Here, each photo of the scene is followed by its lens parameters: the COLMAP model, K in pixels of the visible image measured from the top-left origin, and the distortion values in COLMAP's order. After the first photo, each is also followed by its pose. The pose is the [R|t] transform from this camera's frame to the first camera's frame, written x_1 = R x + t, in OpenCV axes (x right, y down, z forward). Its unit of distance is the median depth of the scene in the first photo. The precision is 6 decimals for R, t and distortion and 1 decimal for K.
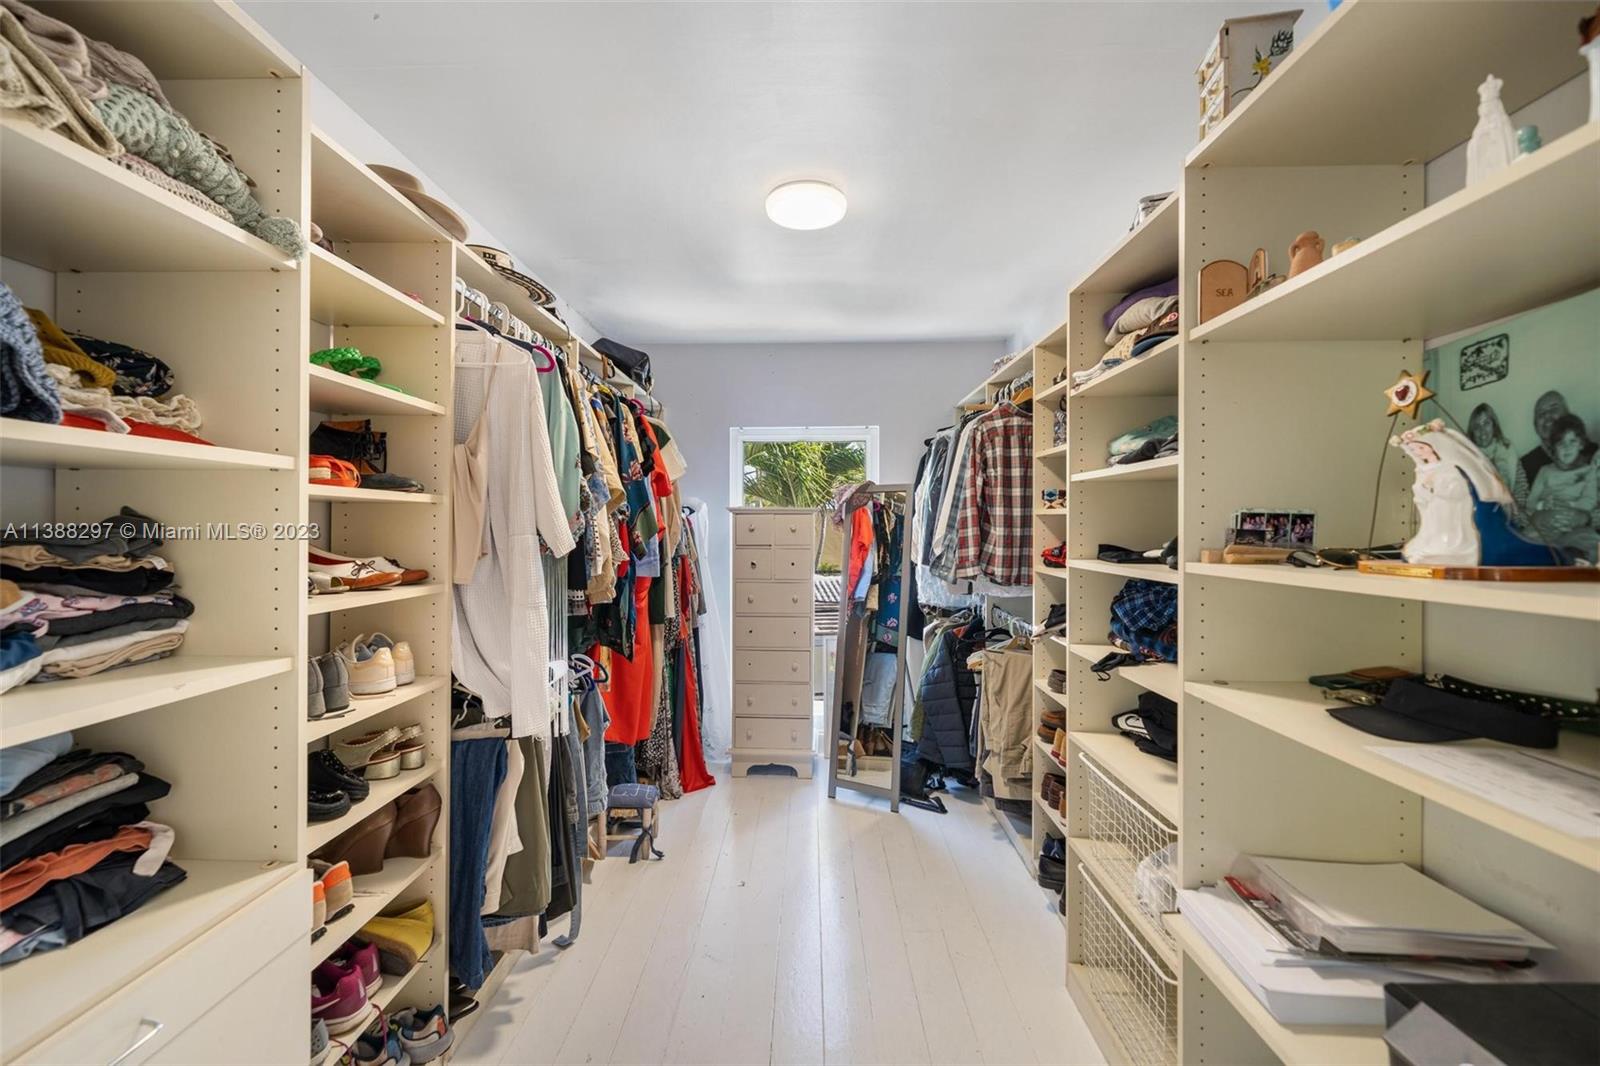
lens RADIAL K [[693.8, 0, 789.2], [0, 693.8, 531.6], [0, 0, 1]] dist [0.013607, 0.000511]
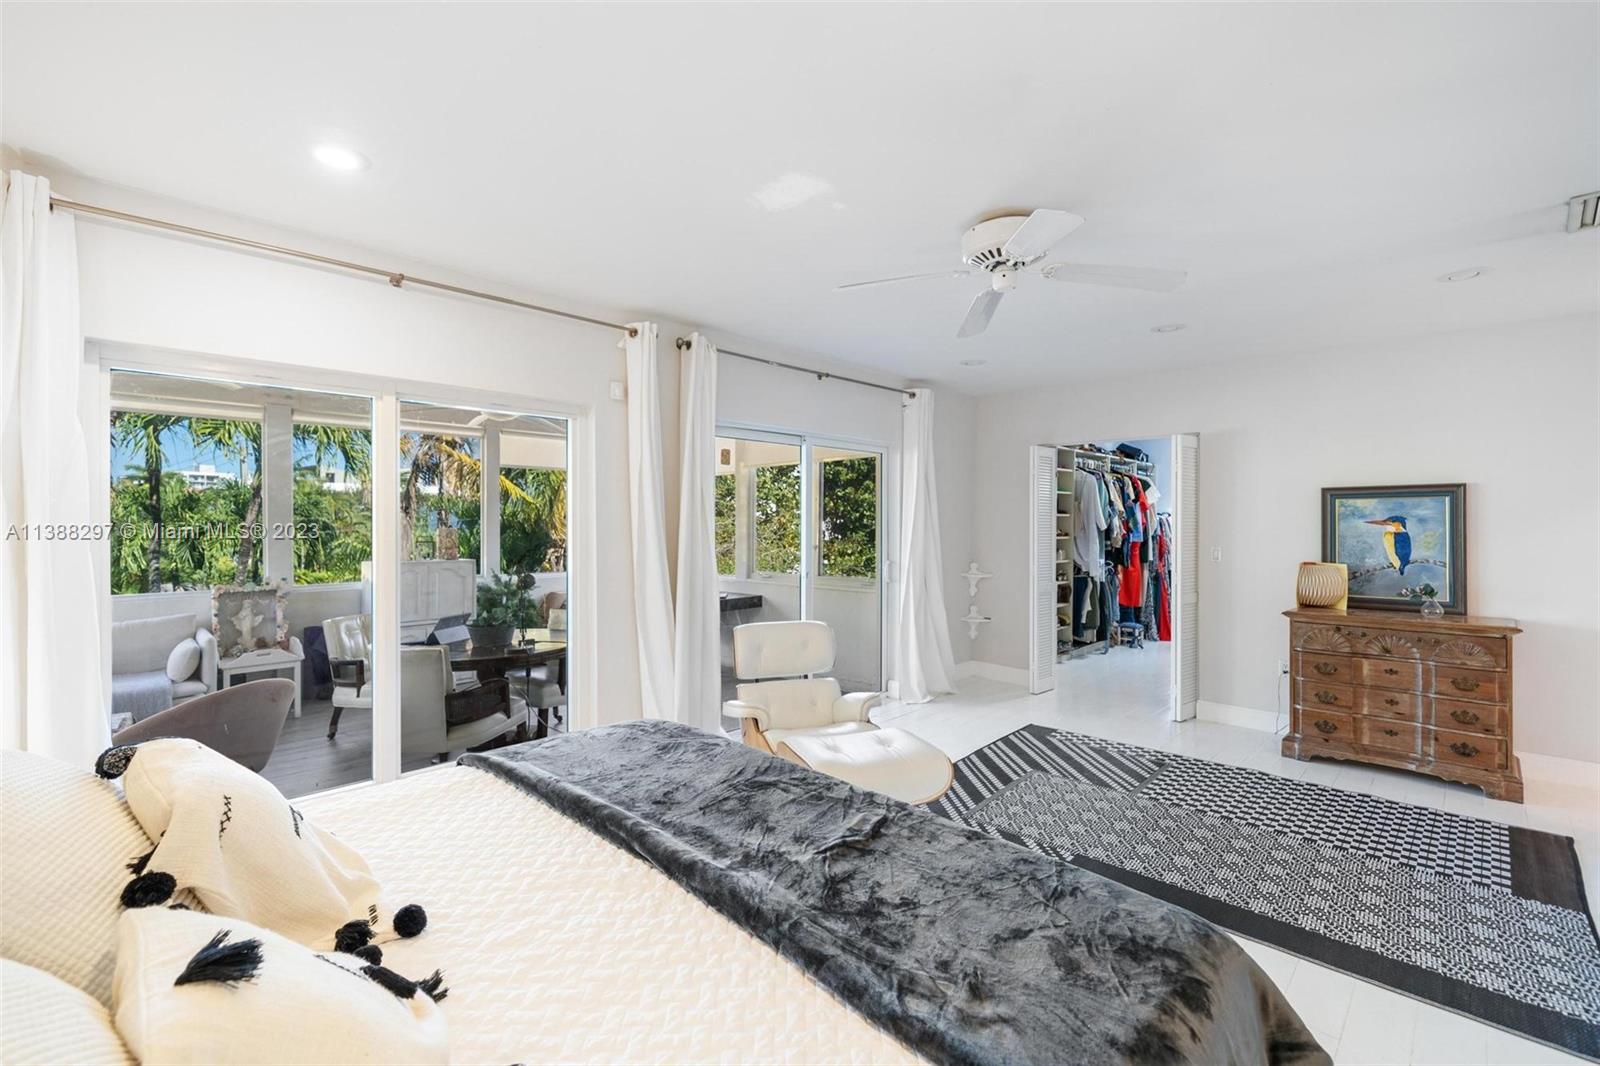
lens RADIAL K [[693.8, 0, 789.3], [0, 693.8, 531.7], [0, 0, 1]] dist [0.013607, 0.000511]
pose [[0.734918, 0.004240, -0.678143, 0.747485], [-0.004769, 0.999988, 0.001083, 0.037096], [0.678139, 0.002438, 0.734930, -2.229178]]
